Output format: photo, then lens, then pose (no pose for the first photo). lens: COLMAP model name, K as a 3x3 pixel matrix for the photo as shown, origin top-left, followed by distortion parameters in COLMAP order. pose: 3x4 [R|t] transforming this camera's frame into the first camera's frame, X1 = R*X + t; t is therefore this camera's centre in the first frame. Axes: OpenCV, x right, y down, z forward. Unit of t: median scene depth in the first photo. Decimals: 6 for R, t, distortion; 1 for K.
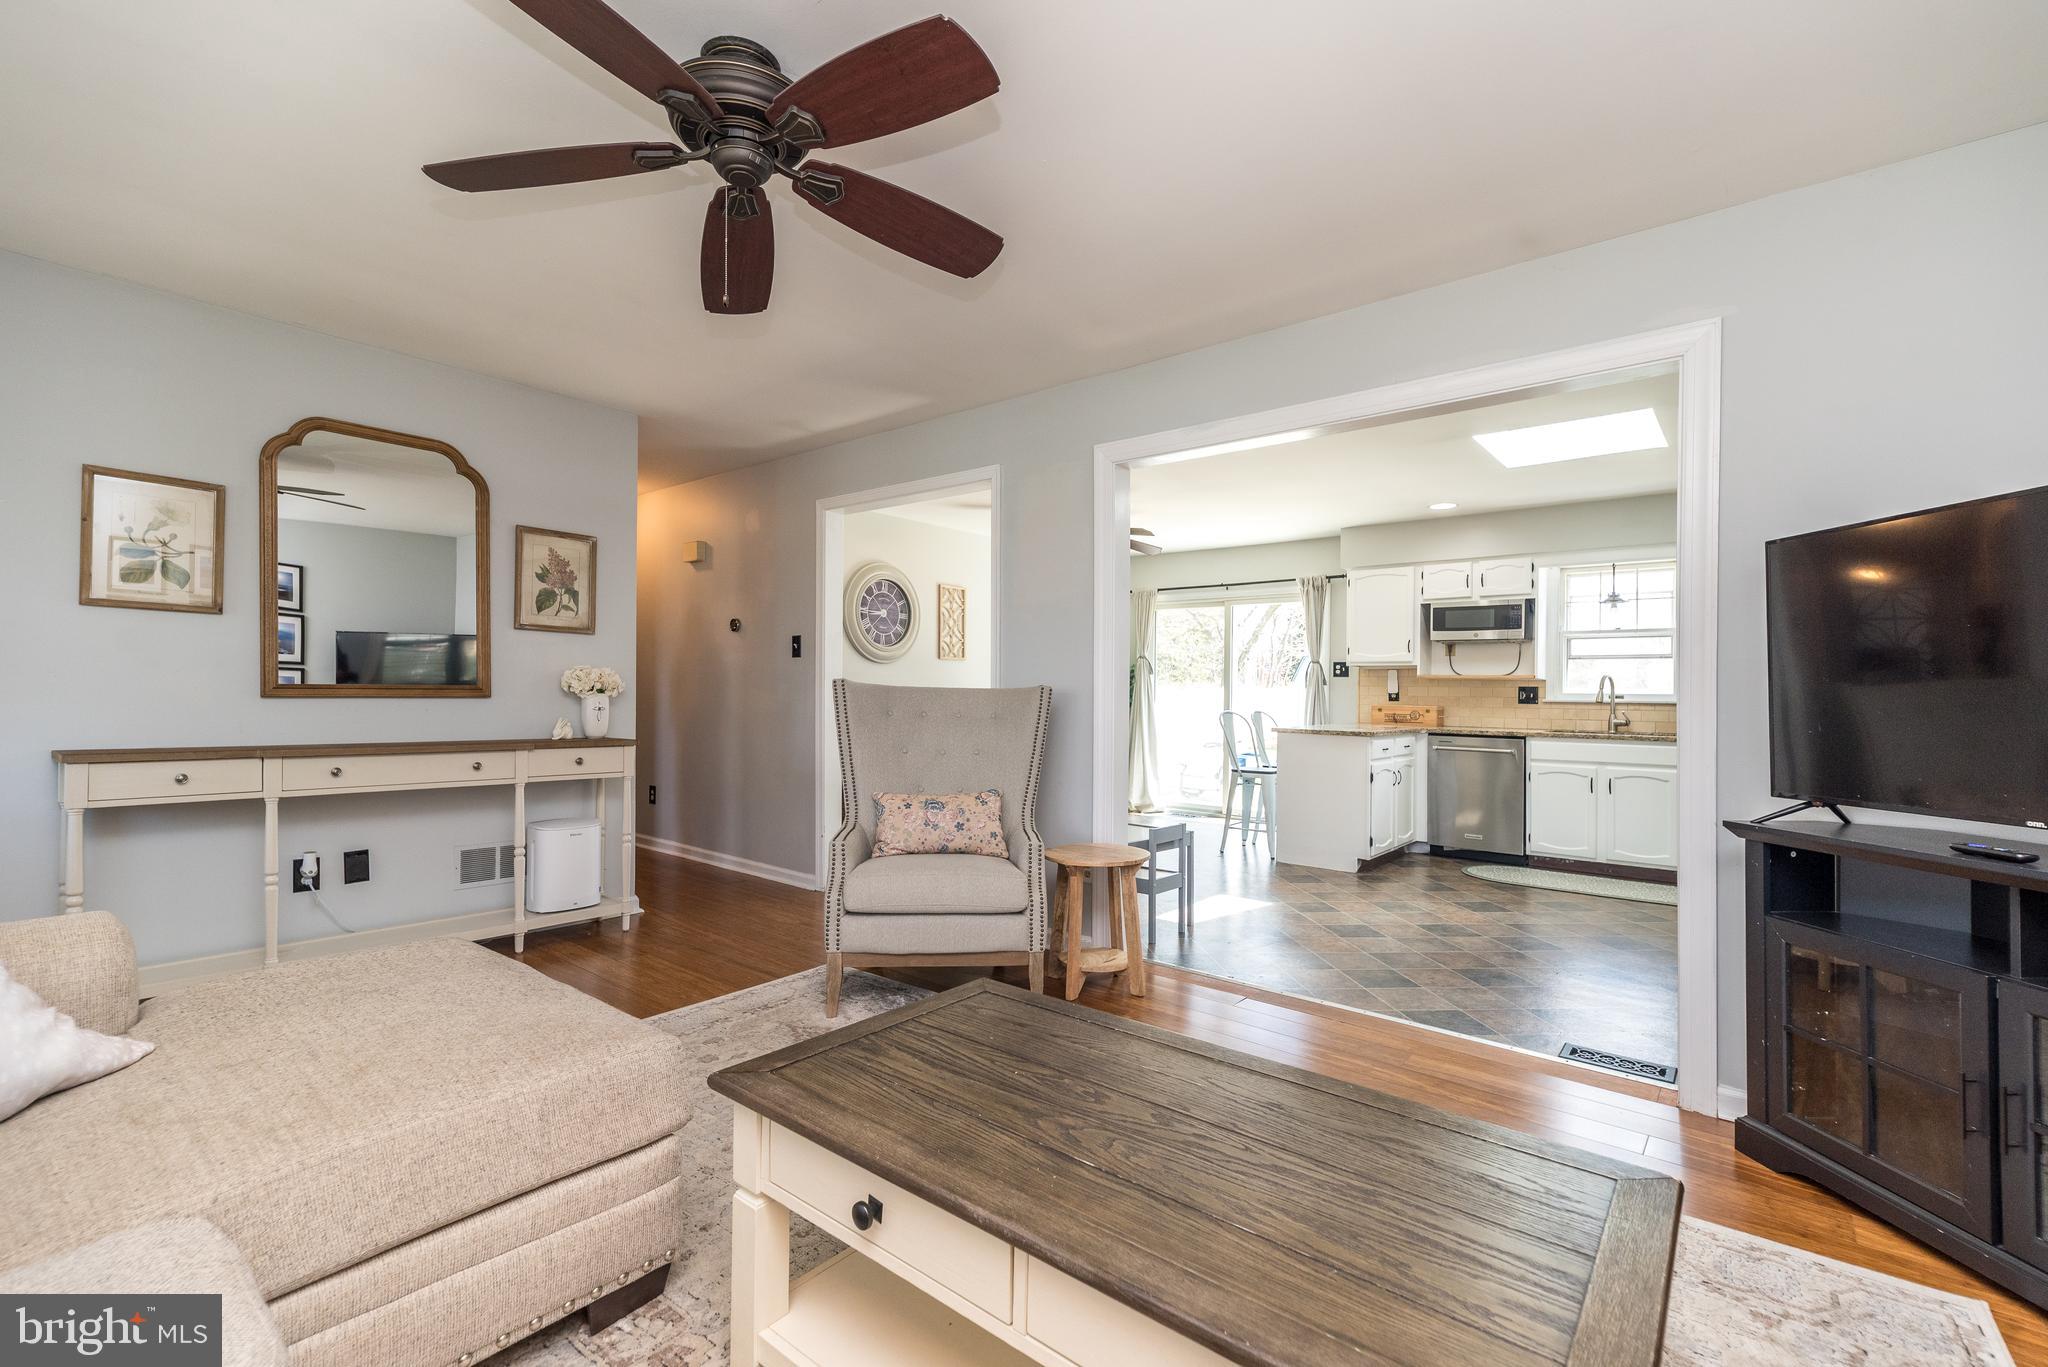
lens RADIAL K [[893.8, 0, 1016.3], [0, 893.8, 674.4], [0, 0, 1]] dist [0.007605, -0.001113]
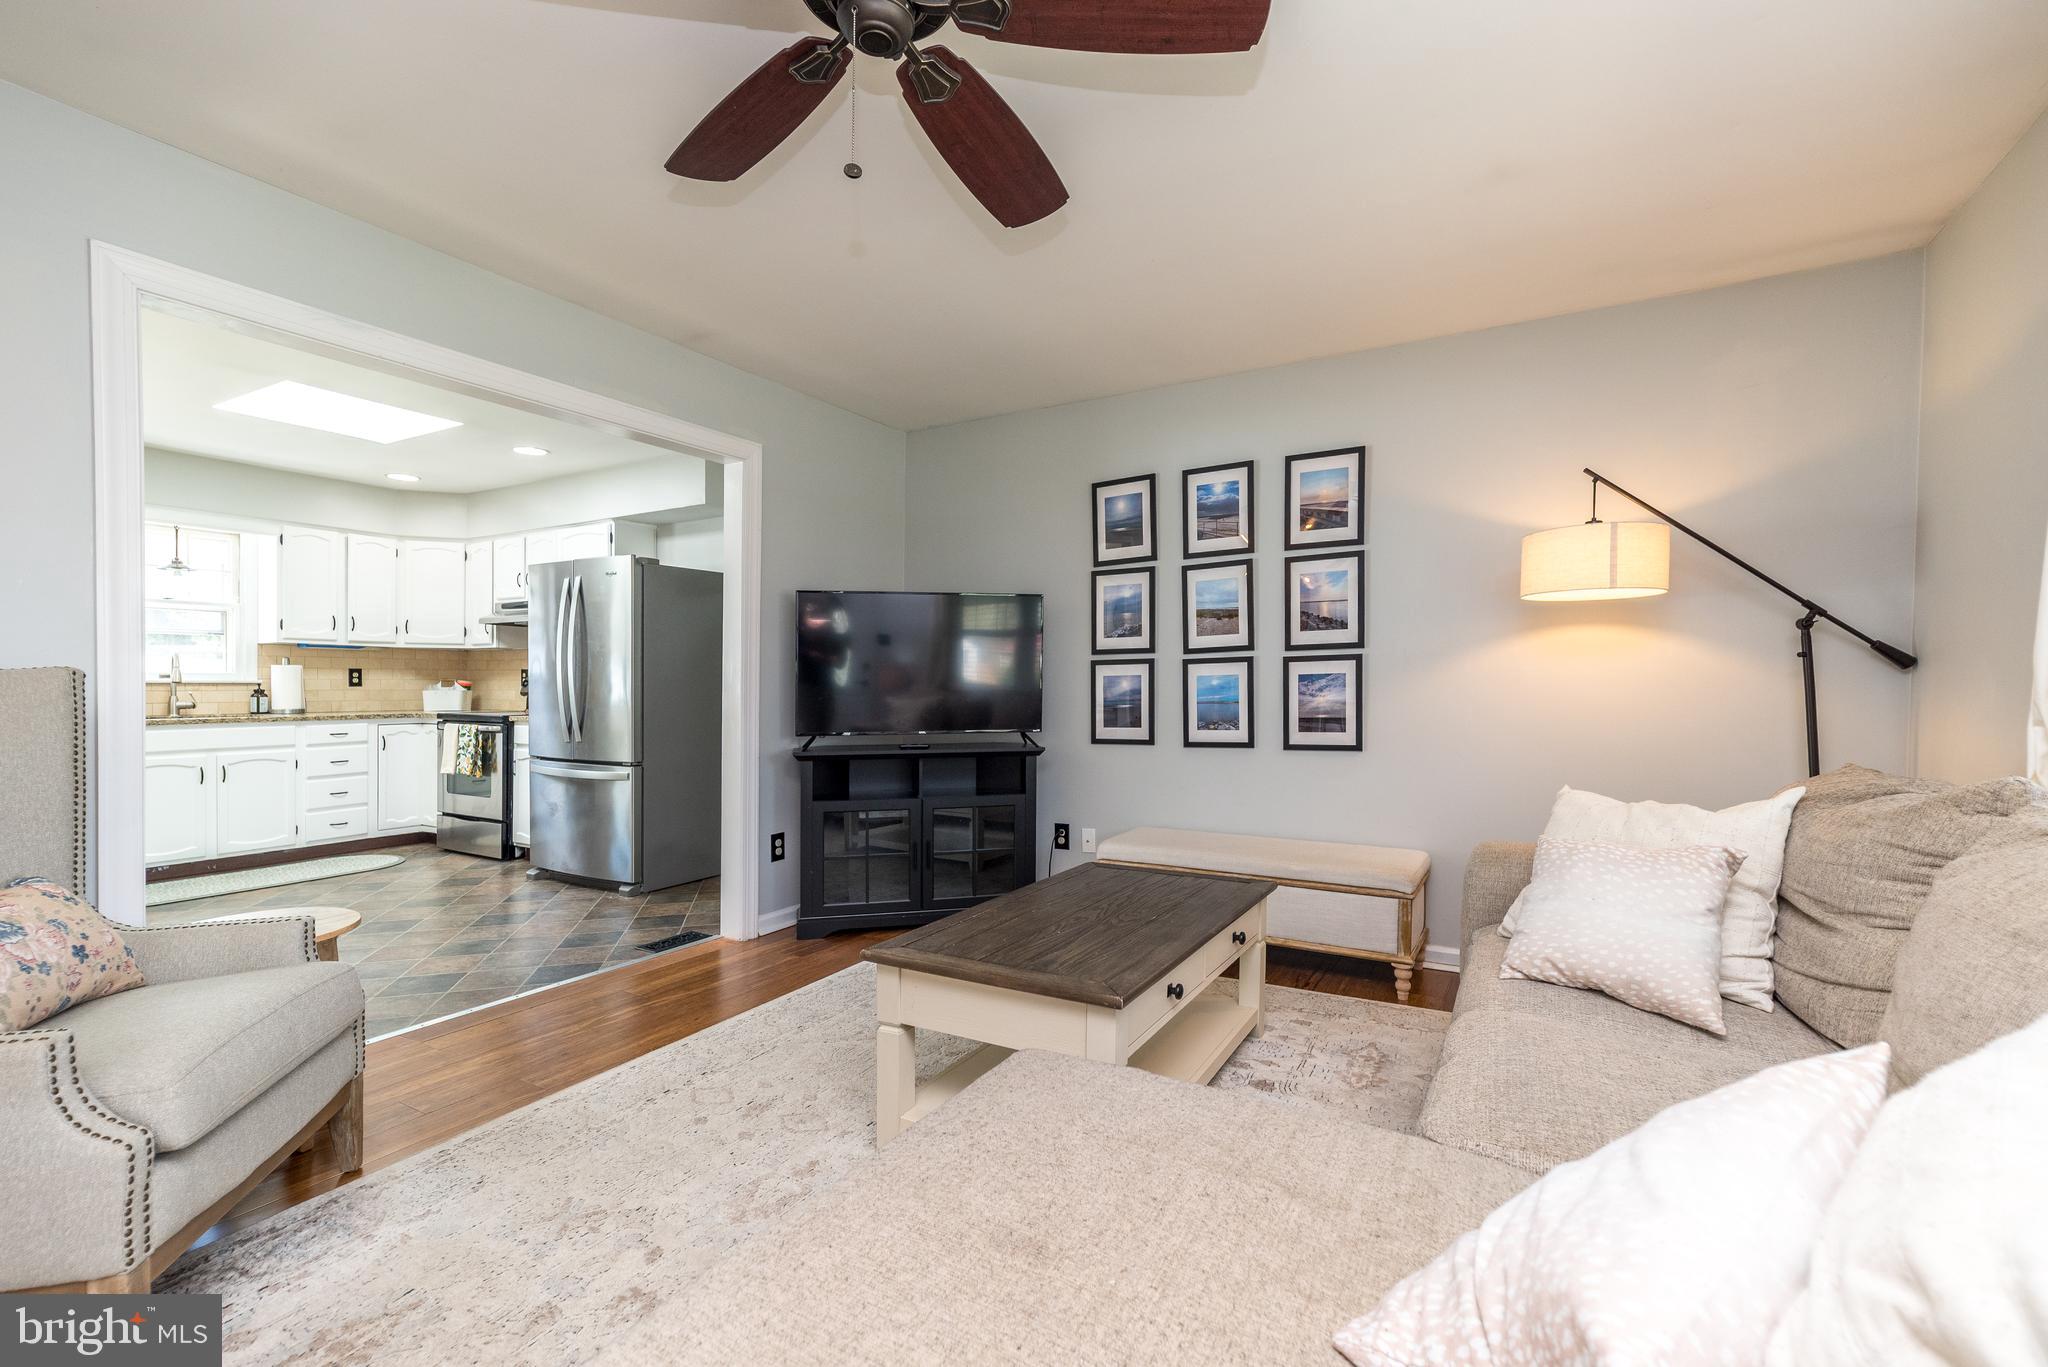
lens RADIAL K [[893.8, 0, 1033.0], [0, 893.8, 689.0], [0, 0, 1]] dist [0.007605, -0.001113]
pose [[-0.167176, -0.020912, 0.985705, -0.341714], [-0.025238, 0.999538, 0.016925, 0.000857], [-0.985604, -0.022047, -0.167627, 0.299723]]
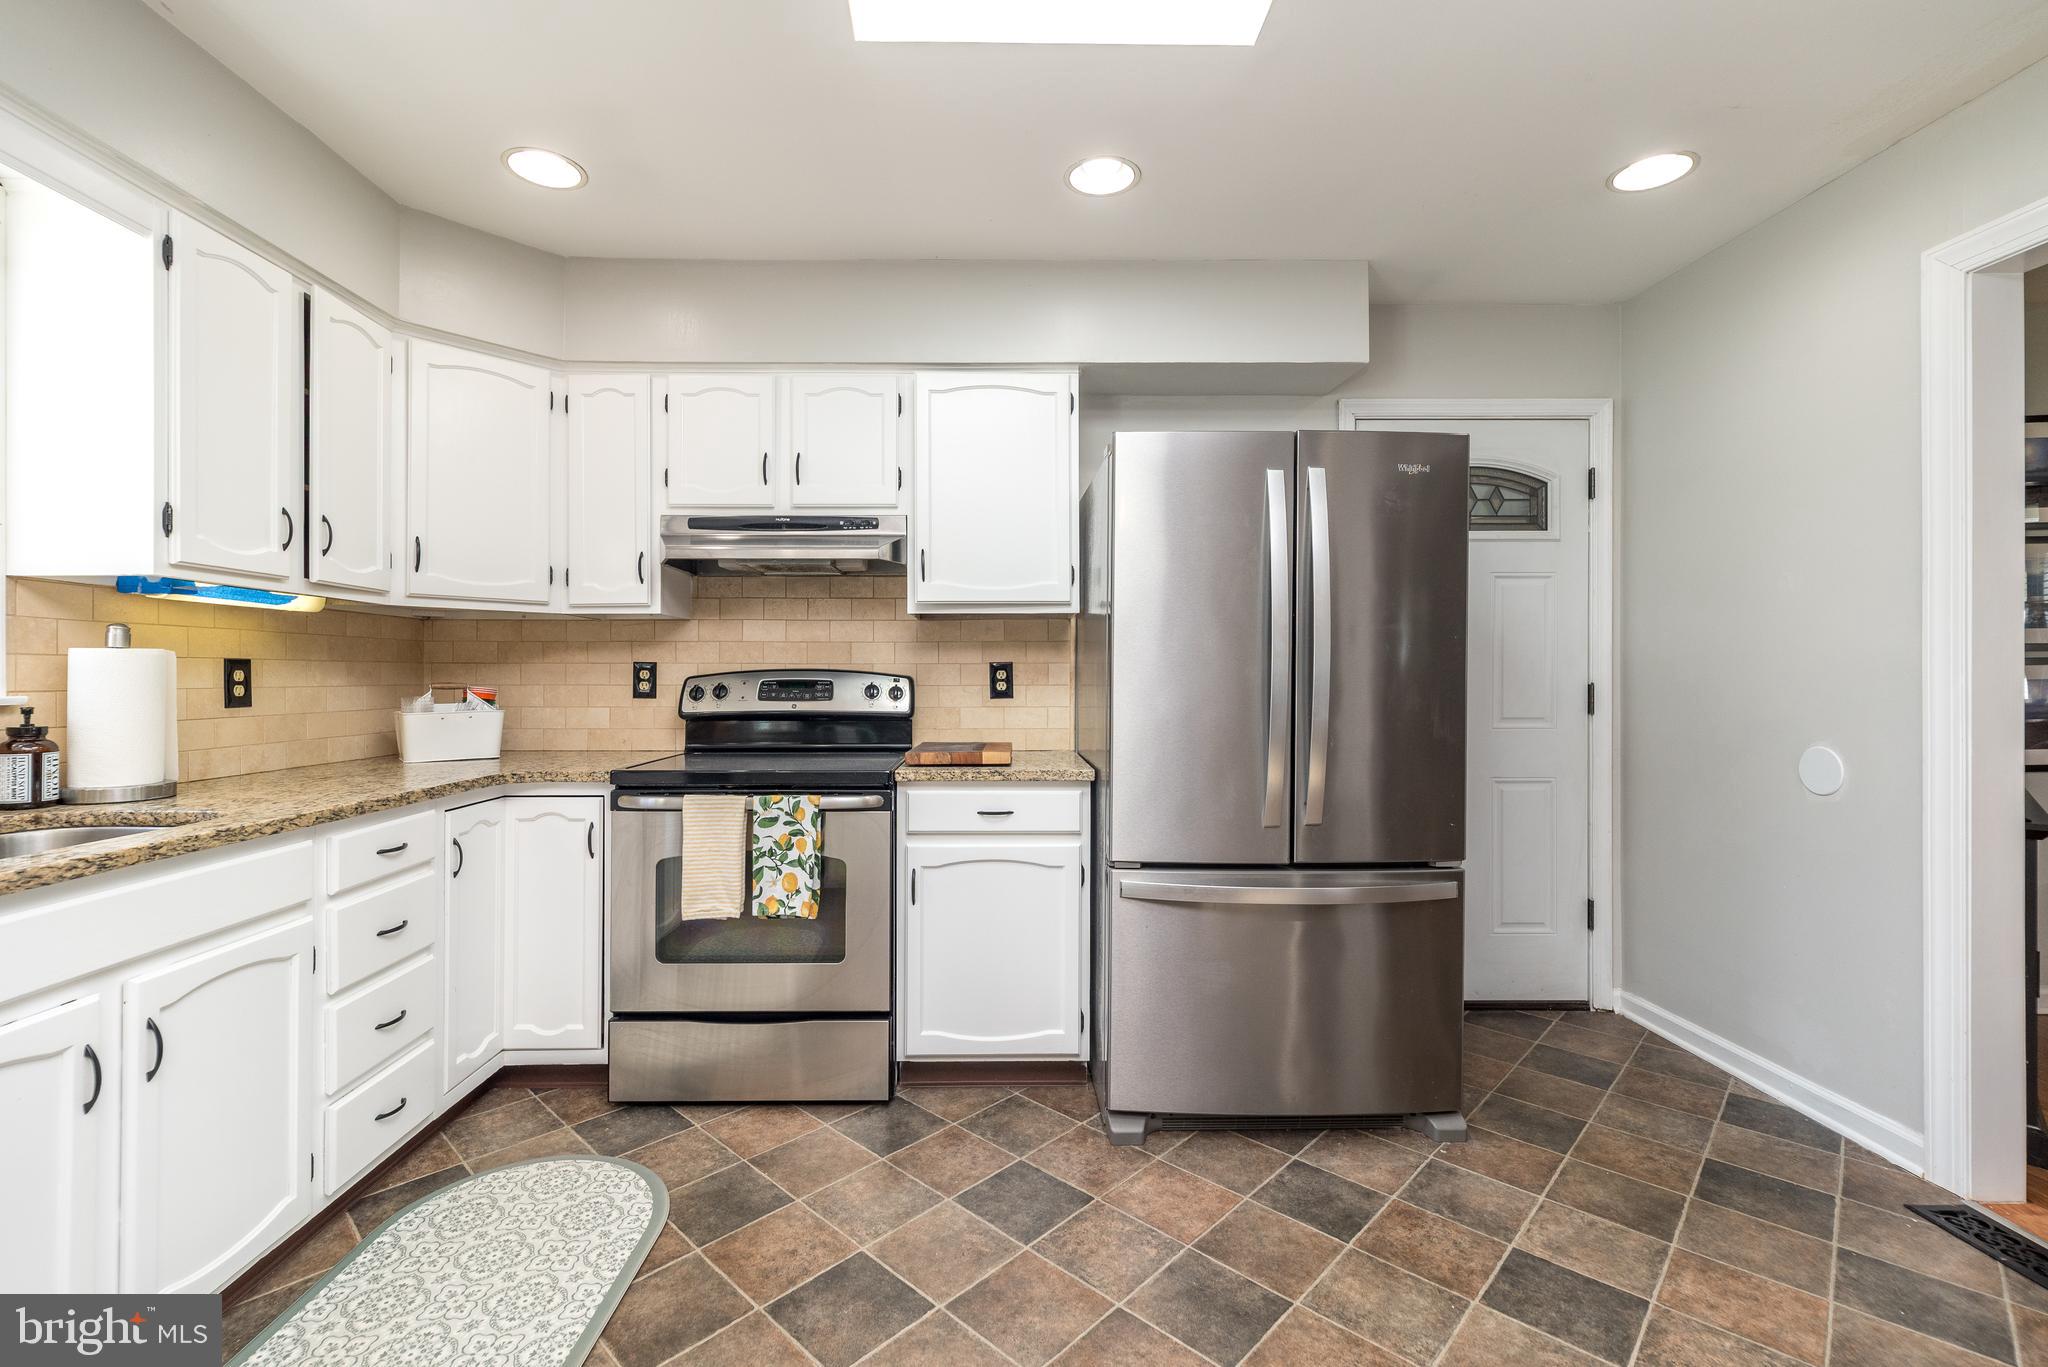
lens RADIAL K [[893.8, 0, 1004.3], [0, 893.8, 667.2], [0, 0, 1]] dist [0.007605, -0.001113]
pose [[-0.649083, -0.008685, 0.760668, 0.284689], [-0.027017, 0.999567, -0.011642, 0.013487], [-0.760238, -0.028108, -0.649037, 0.875937]]
